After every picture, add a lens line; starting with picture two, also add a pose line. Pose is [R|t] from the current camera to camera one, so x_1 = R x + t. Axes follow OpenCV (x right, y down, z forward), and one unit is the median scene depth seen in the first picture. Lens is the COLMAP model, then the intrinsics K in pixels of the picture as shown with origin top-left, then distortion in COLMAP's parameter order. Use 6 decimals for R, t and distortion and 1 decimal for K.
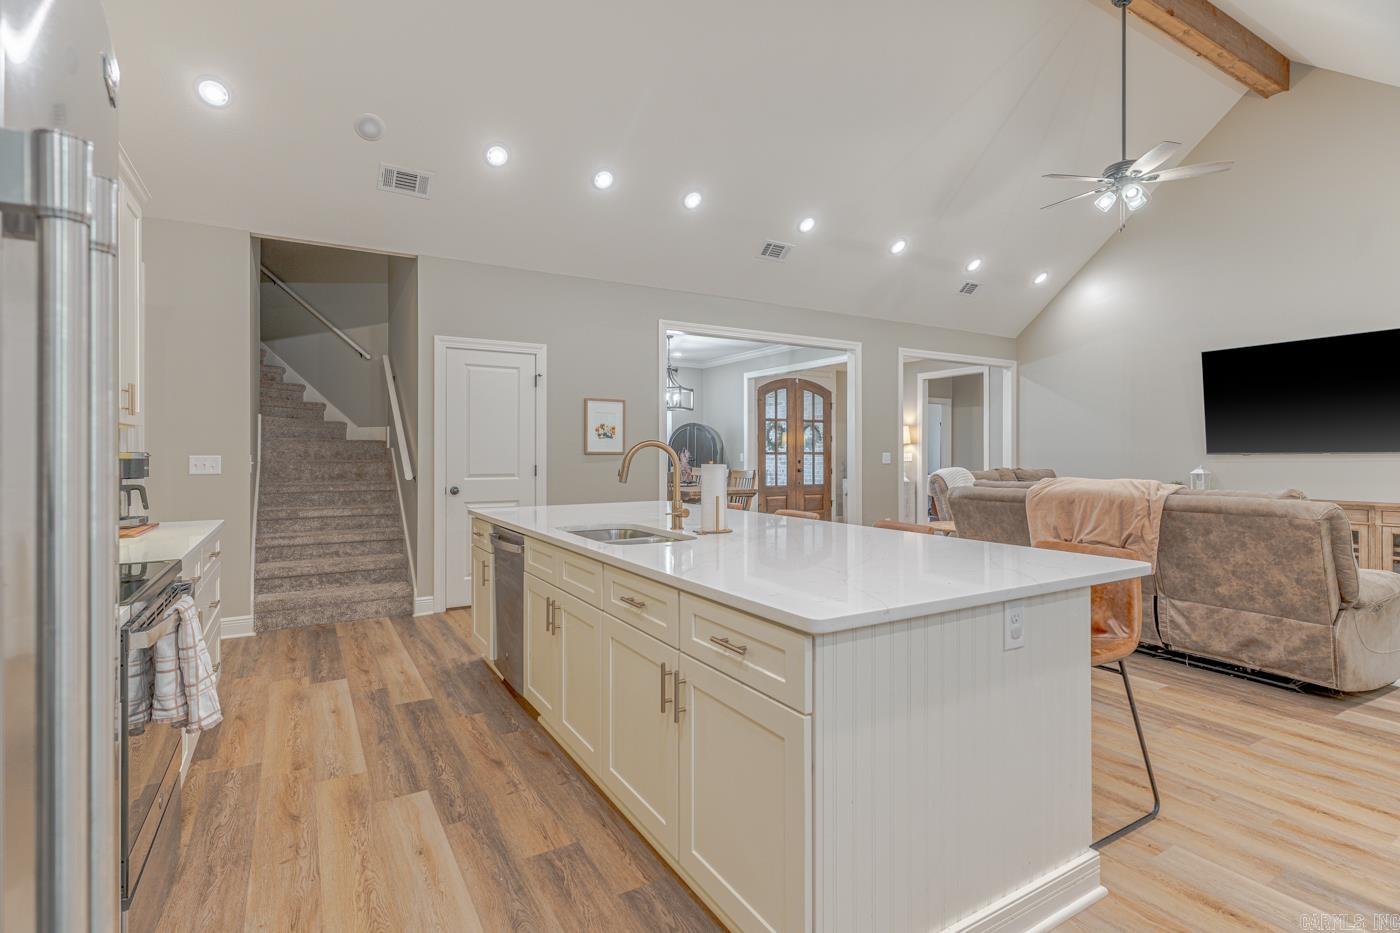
lens RADIAL K [[661.7, 0, 691.1], [0, 661.7, 453.4], [0, 0, 1]] dist [-0.000152, 0.000203]
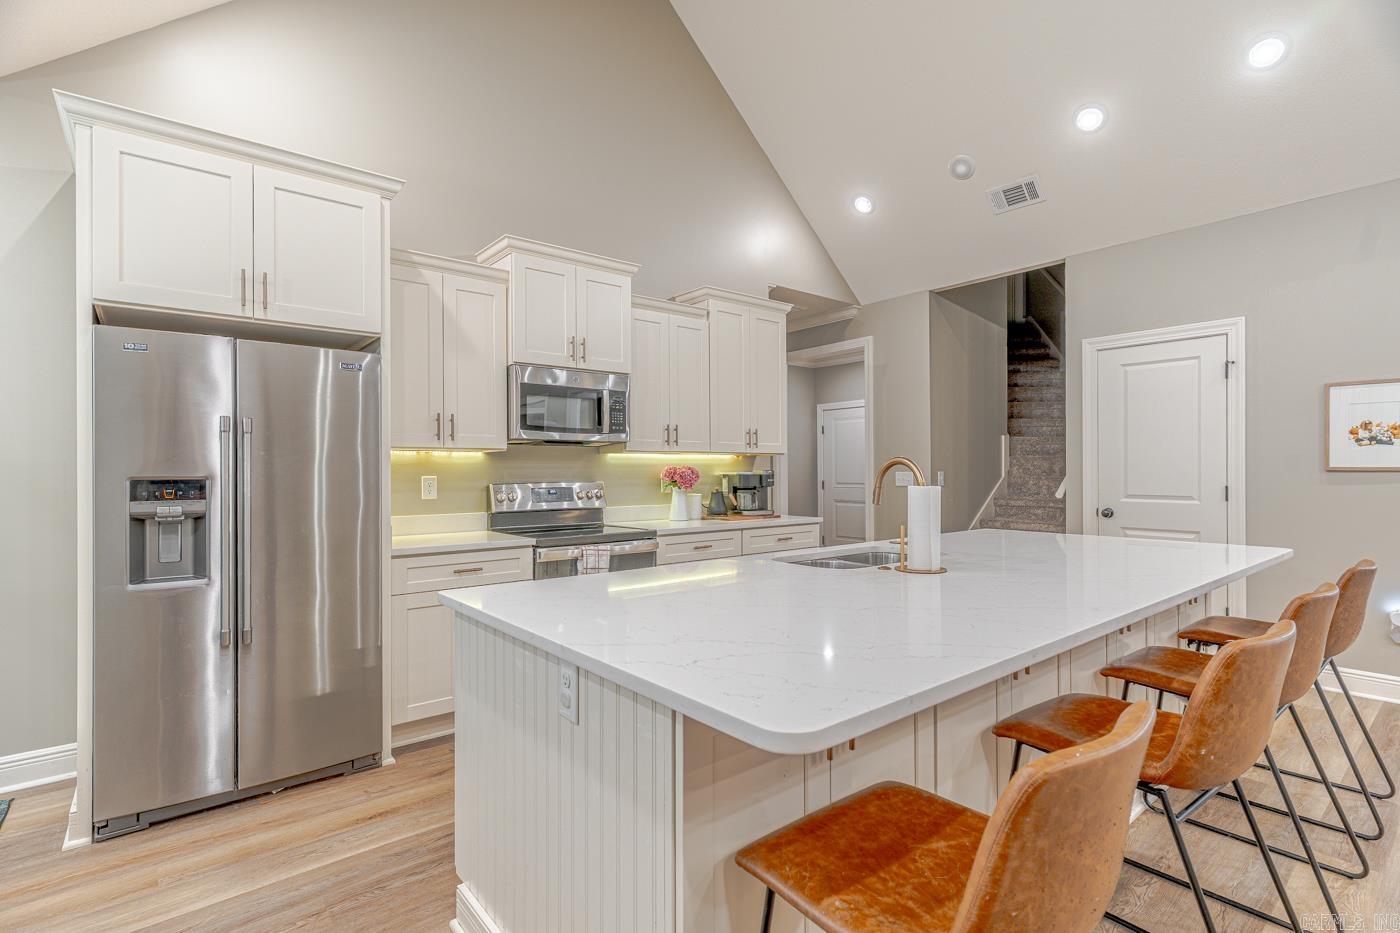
lens RADIAL K [[661.7, 0, 697.4], [0, 661.7, 467.5], [0, 0, 1]] dist [-0.000152, 0.000203]
pose [[0.159589, -0.002486, -0.987180, 0.370486], [0.004005, 0.999990, -0.001871, -0.003660], [0.987175, -0.003655, 0.159597, 0.294464]]
